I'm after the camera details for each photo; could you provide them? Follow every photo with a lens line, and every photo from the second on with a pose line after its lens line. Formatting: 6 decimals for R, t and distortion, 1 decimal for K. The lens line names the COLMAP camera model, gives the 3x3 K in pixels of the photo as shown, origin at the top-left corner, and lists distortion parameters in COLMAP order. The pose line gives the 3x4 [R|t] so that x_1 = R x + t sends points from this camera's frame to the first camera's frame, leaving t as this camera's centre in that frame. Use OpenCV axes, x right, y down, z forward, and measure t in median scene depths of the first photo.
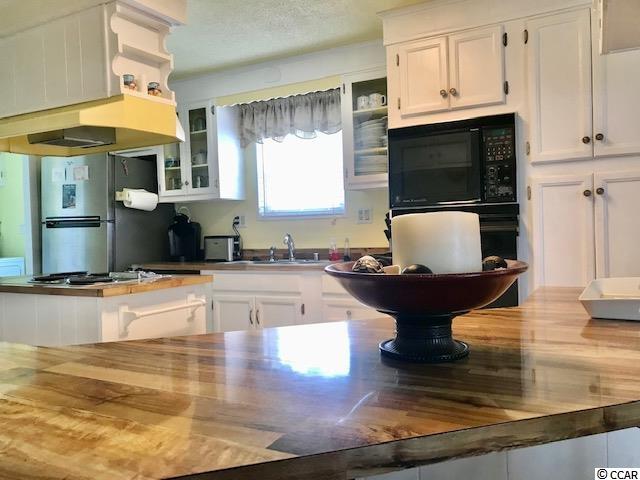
lens RADIAL K [[532.9, 0, 320.0], [0, 532.9, 240.0], [0, 0, 1]] dist [0.087618, -0.002762]
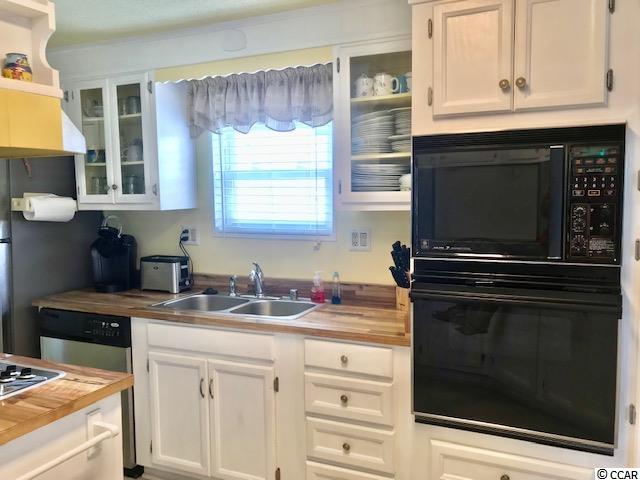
lens RADIAL K [[535.7, 0, 320.0], [0, 535.7, 240.0], [0, 0, 1]] dist [-0.006995, 0.122400]
pose [[0.997507, 0.010786, 0.069745, -0.021714], [-0.015598, 0.997507, 0.068815, -0.091864], [-0.068829, -0.069731, 0.995188, 0.261530]]
